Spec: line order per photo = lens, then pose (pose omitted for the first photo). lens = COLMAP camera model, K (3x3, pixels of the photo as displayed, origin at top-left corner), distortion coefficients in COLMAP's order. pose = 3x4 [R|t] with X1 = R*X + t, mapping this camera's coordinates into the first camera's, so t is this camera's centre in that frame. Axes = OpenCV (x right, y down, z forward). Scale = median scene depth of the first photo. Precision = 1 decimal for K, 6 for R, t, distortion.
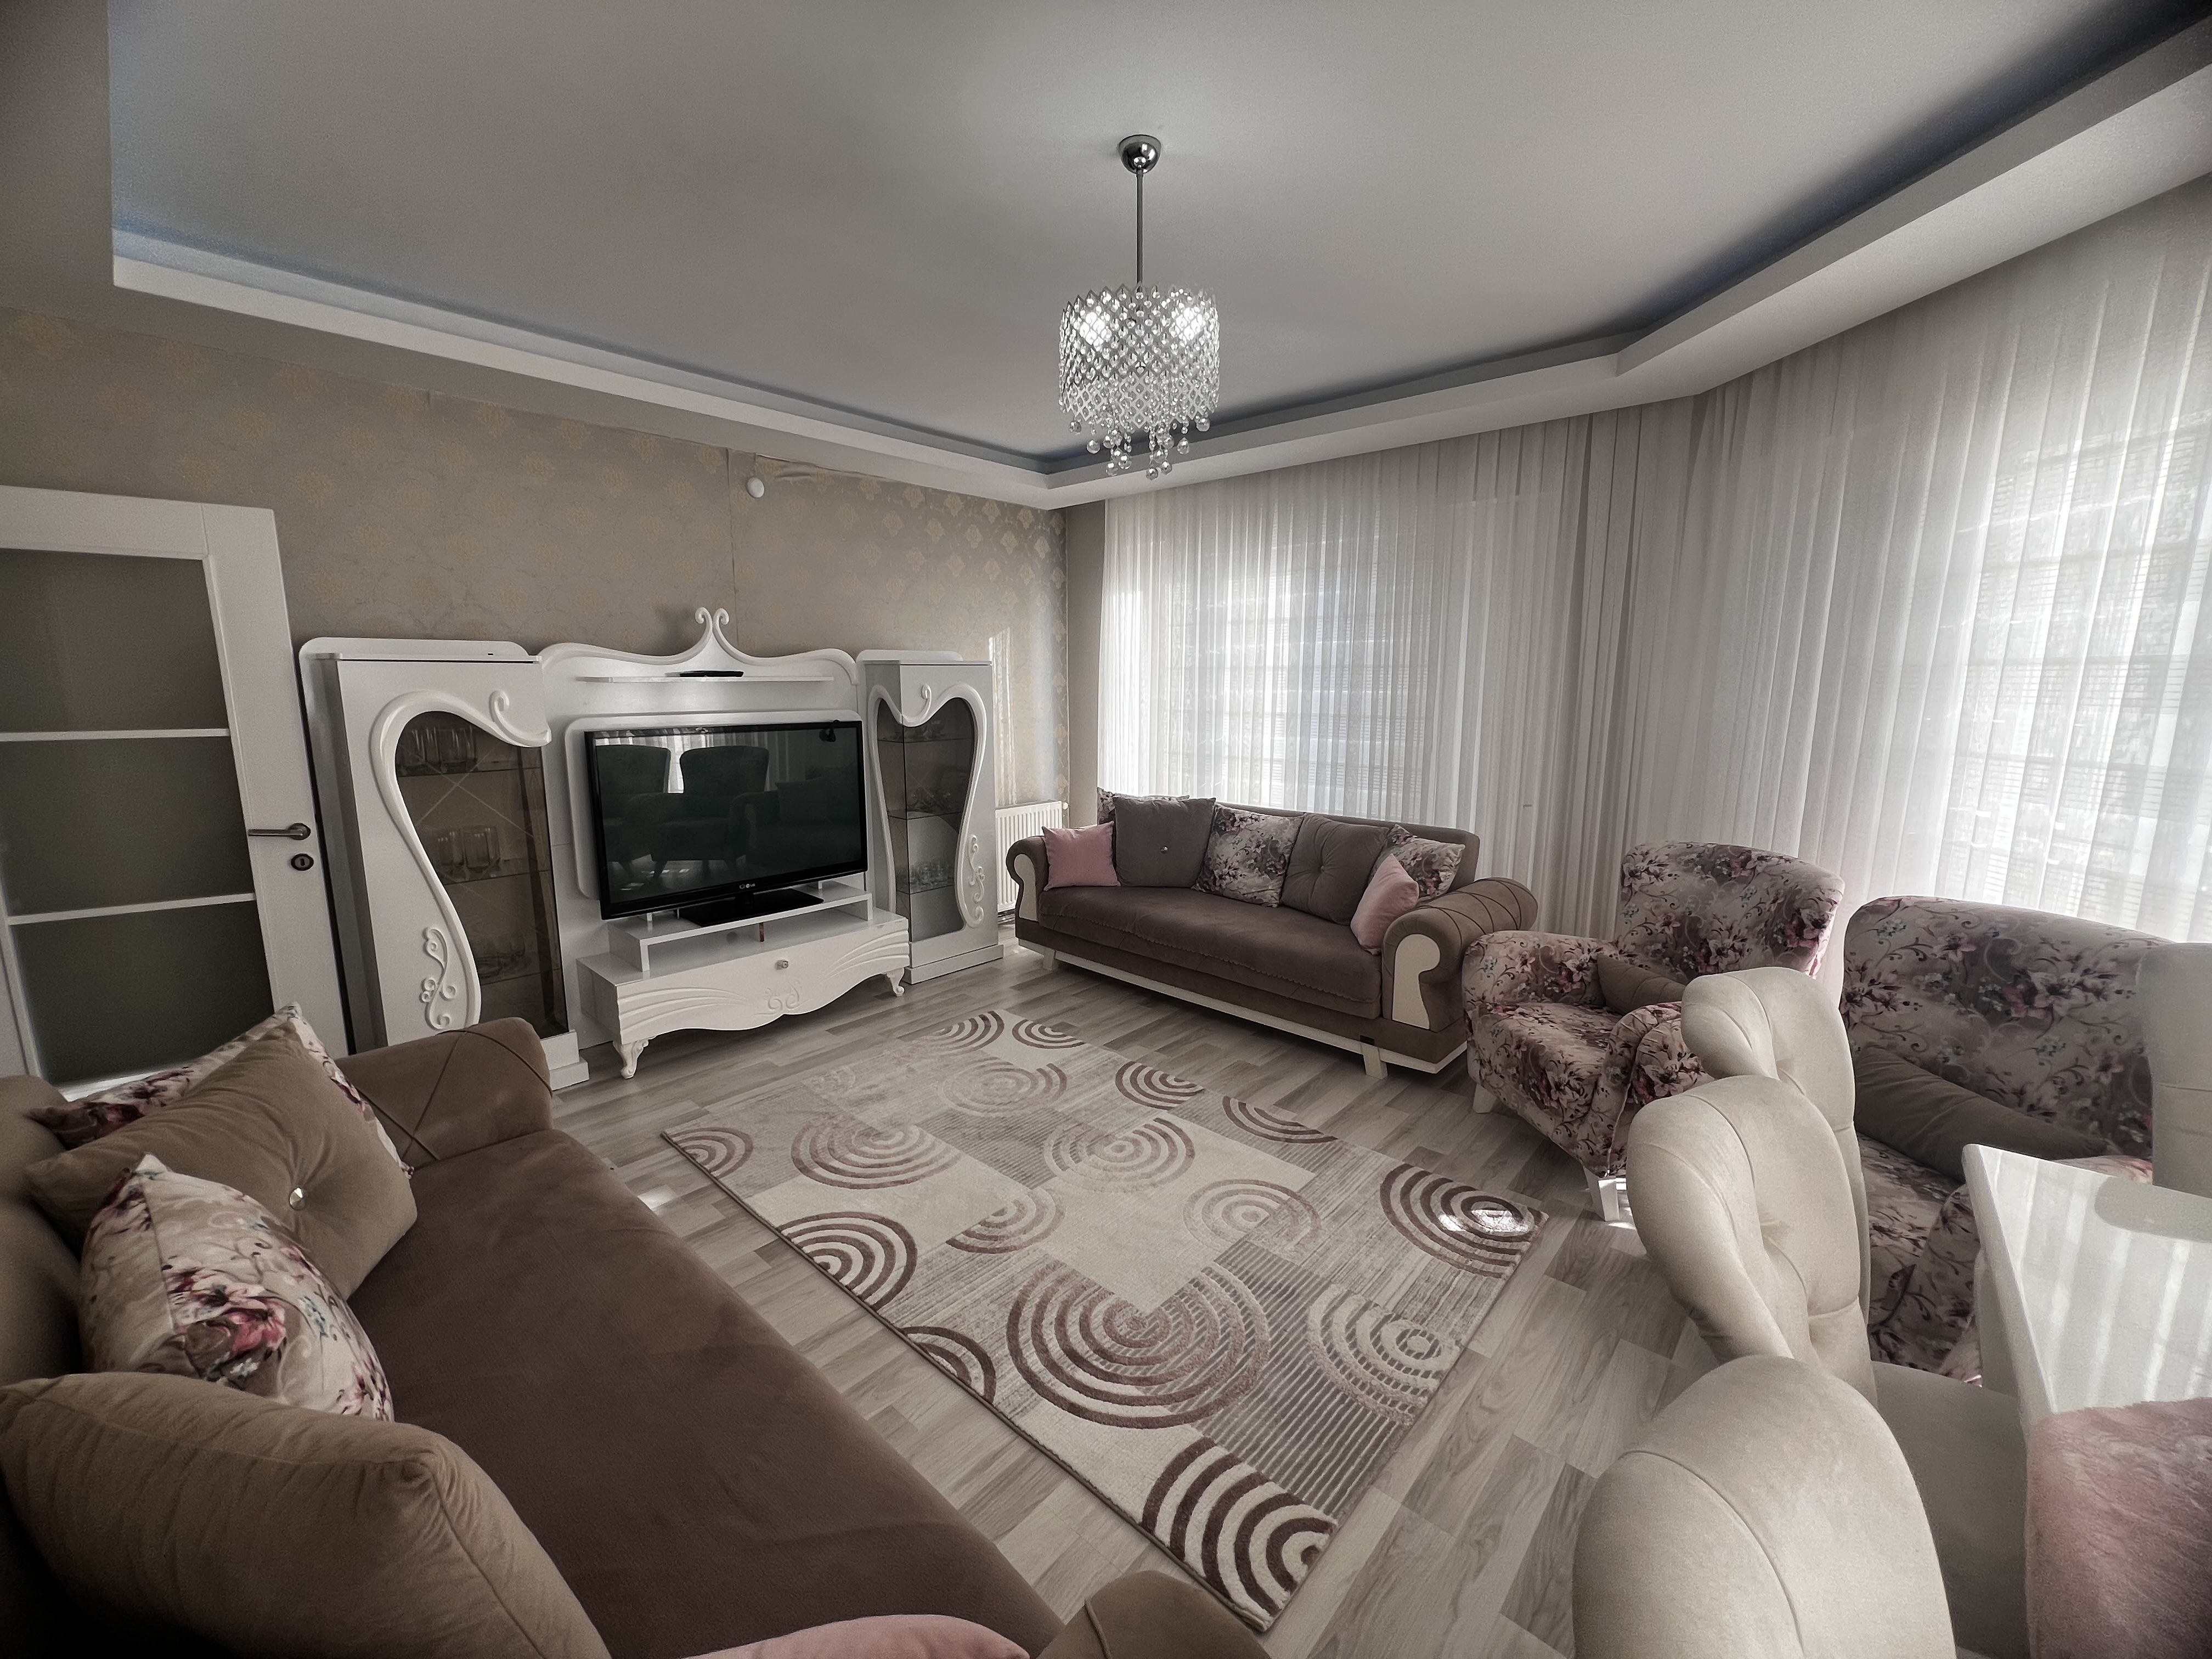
lens RADIAL K [[882.1, 0, 1103.6], [0, 882.1, 829.1], [0, 0, 1]] dist [-0.000649, -0.000099]
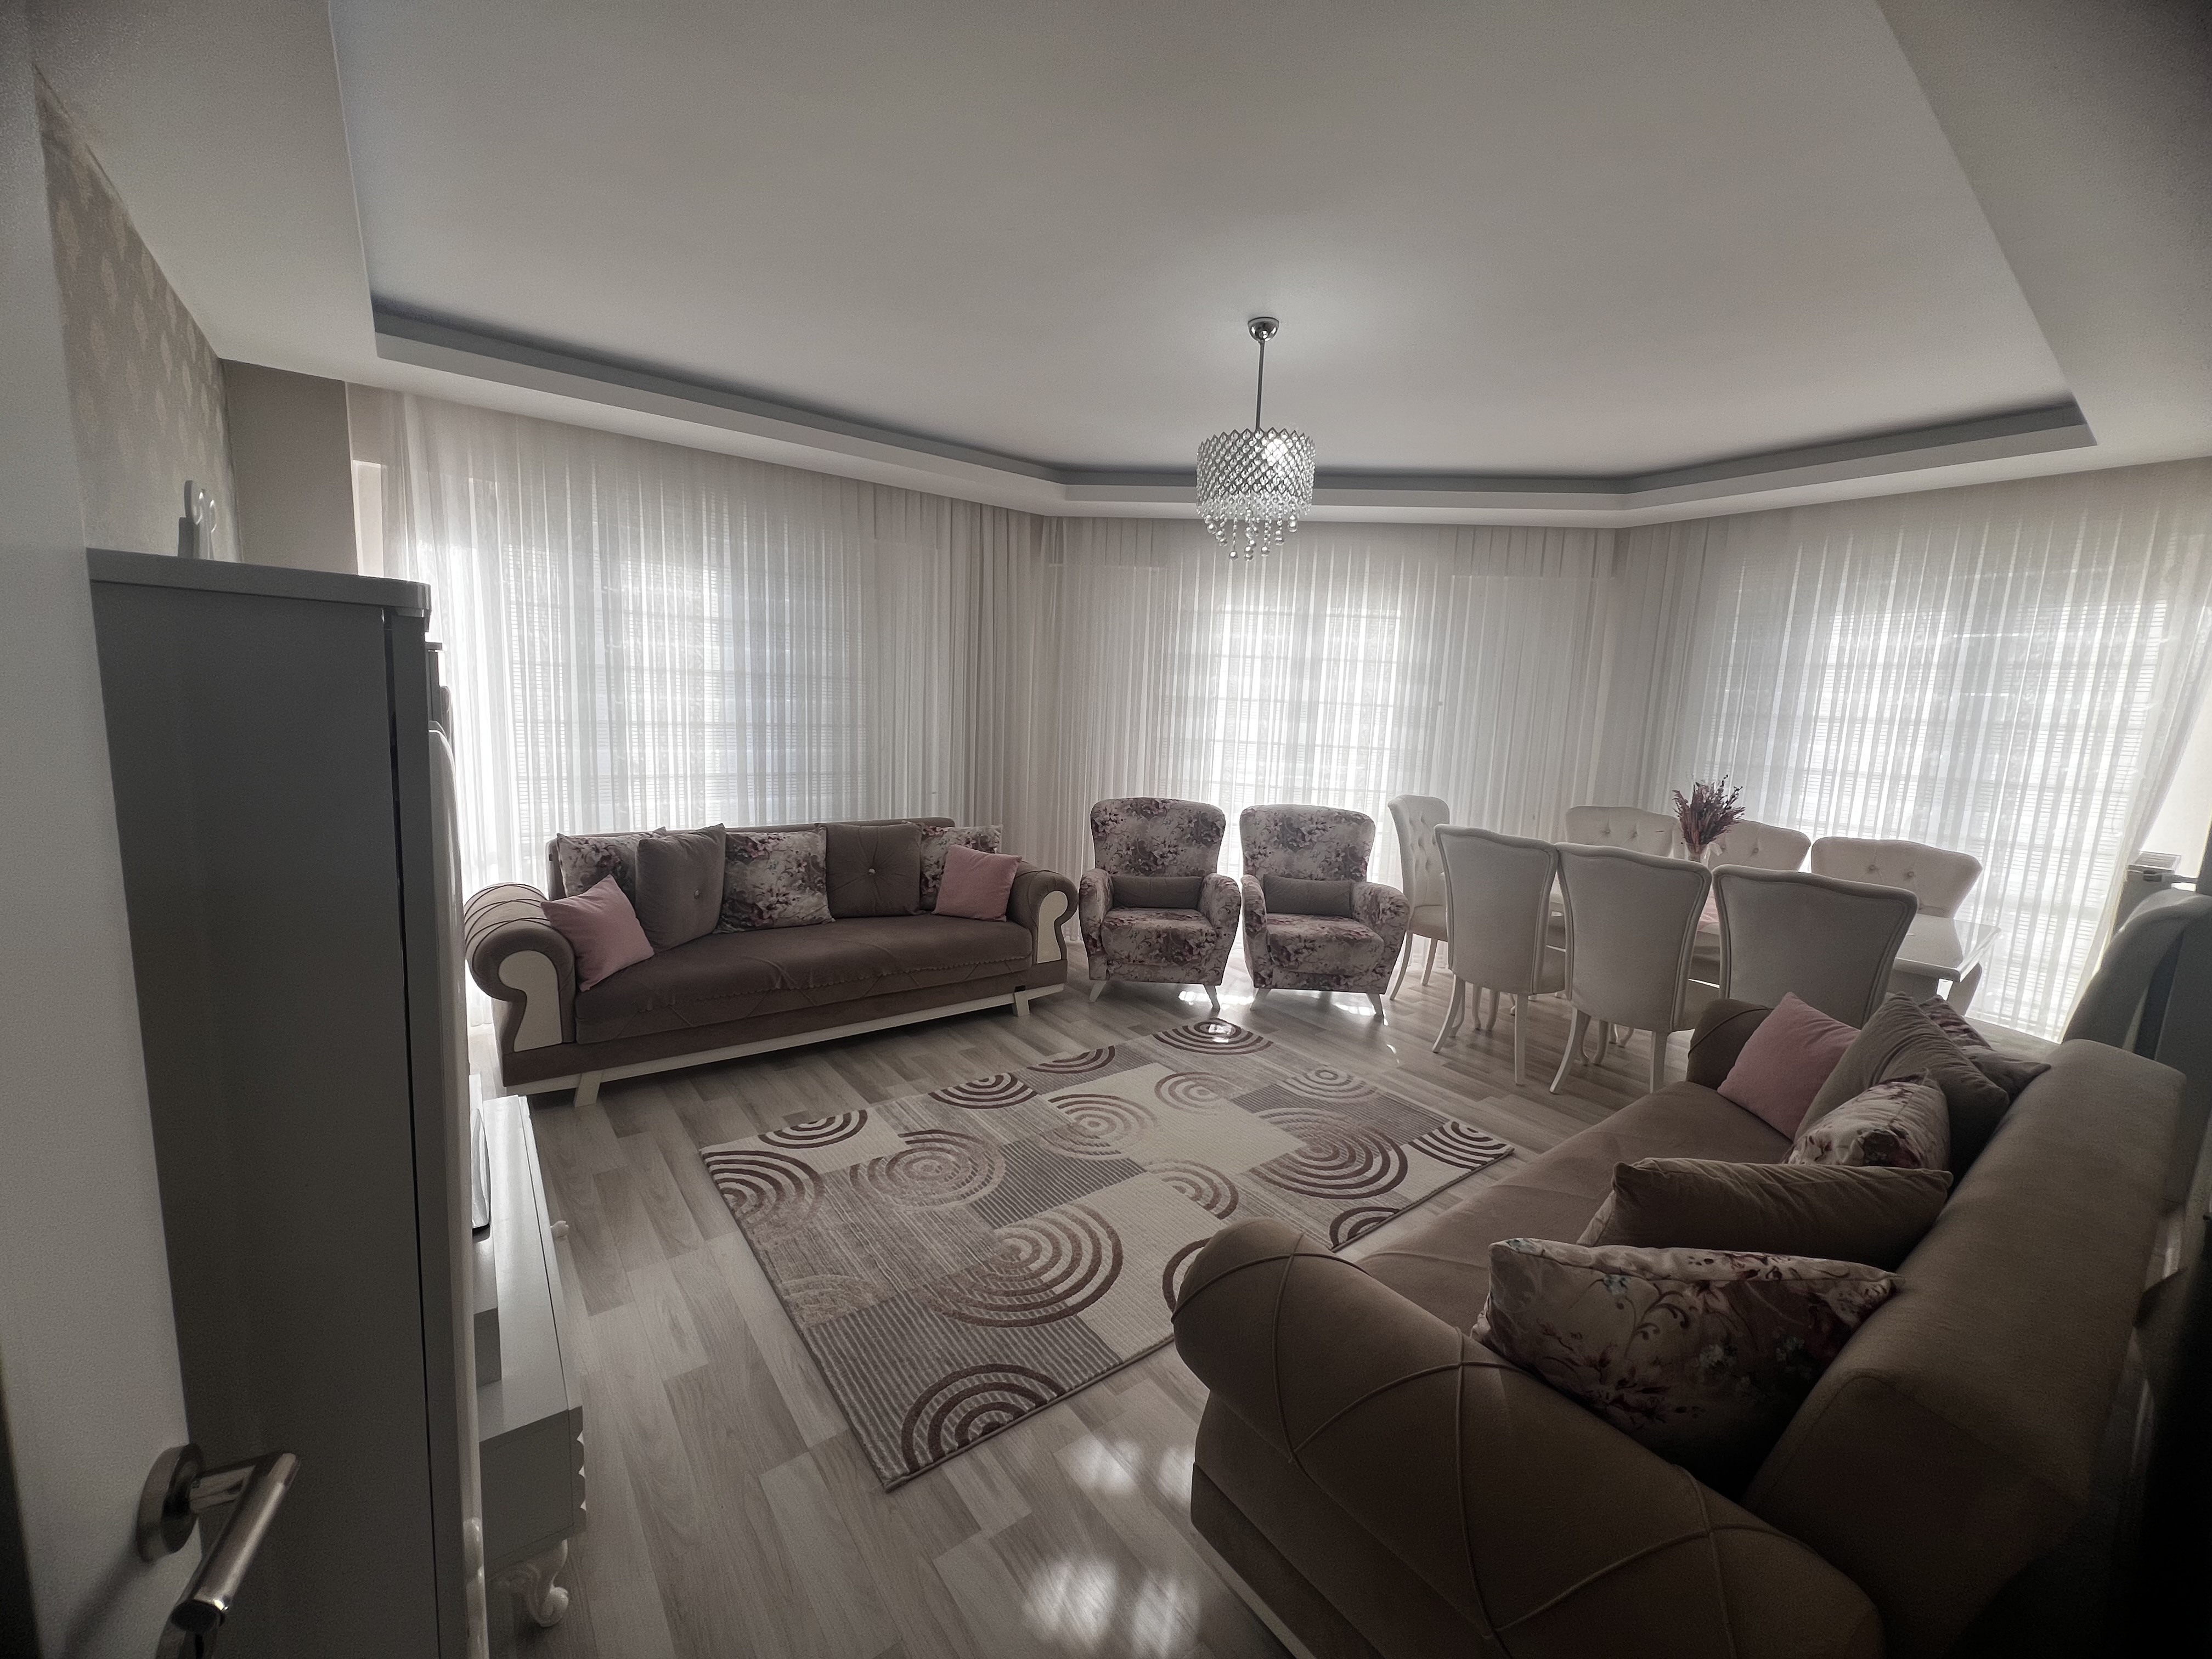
lens RADIAL K [[878.0, 0, 1101.9], [0, 878.0, 827.0], [0, 0, 1]] dist [-0.001770, -0.000092]
pose [[0.185336, -0.133802, 0.973523, -0.850059], [0.123887, 0.985964, 0.111927, -0.108255], [-0.974835, 0.099862, 0.199311, 0.620408]]
